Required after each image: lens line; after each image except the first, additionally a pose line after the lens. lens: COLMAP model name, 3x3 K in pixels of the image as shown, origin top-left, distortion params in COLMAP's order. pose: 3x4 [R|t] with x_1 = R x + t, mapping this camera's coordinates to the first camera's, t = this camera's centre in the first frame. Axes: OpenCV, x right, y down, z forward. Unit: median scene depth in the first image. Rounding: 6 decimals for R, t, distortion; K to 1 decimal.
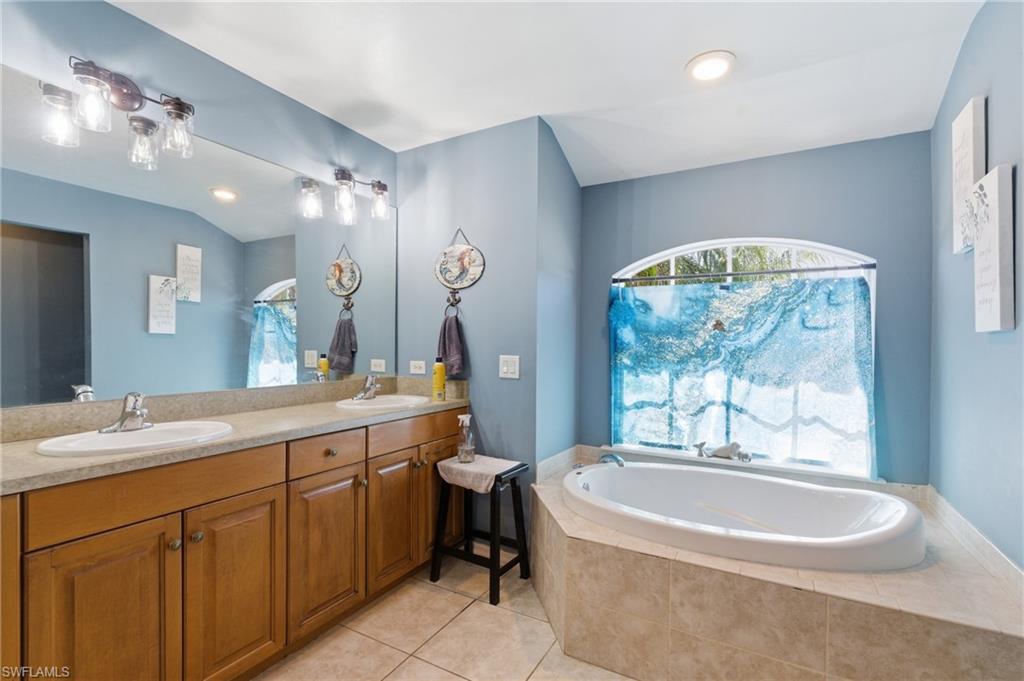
lens RADIAL K [[473.4, 0, 511.6], [0, 473.4, 343.2], [0, 0, 1]] dist [-0.003305, -0.000450]
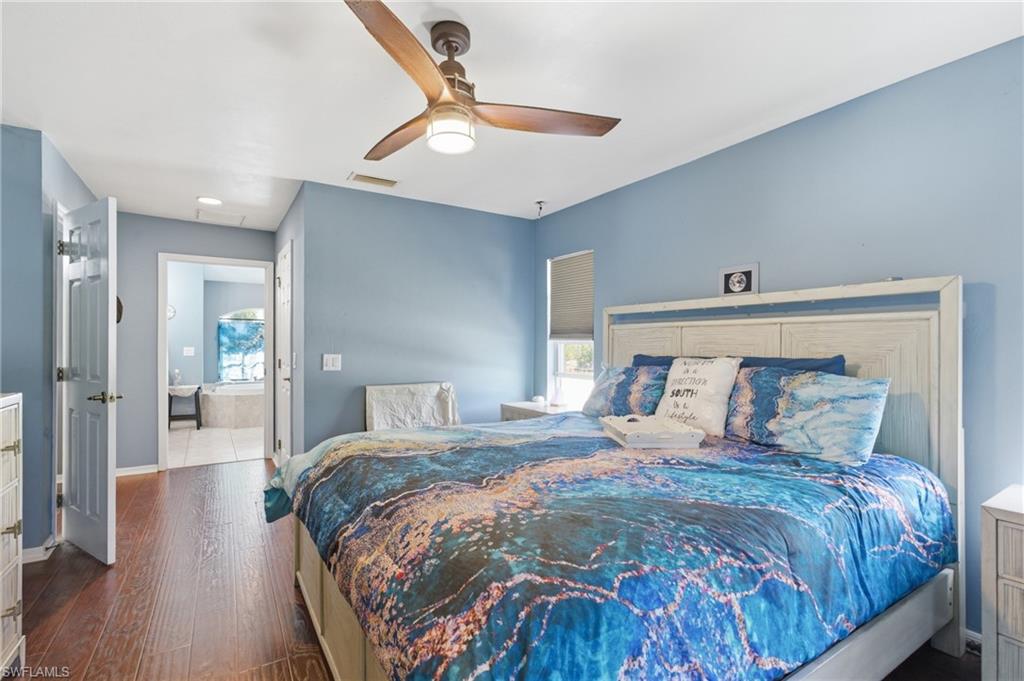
lens RADIAL K [[473.4, 0, 516.2], [0, 473.4, 341.6], [0, 0, 1]] dist [-0.003305, -0.000450]
pose [[0.463903, -0.001073, 0.885885, -1.366896], [-0.000847, 0.999998, 0.001655, -0.011762], [-0.885886, -0.001518, 0.463901, -1.693719]]
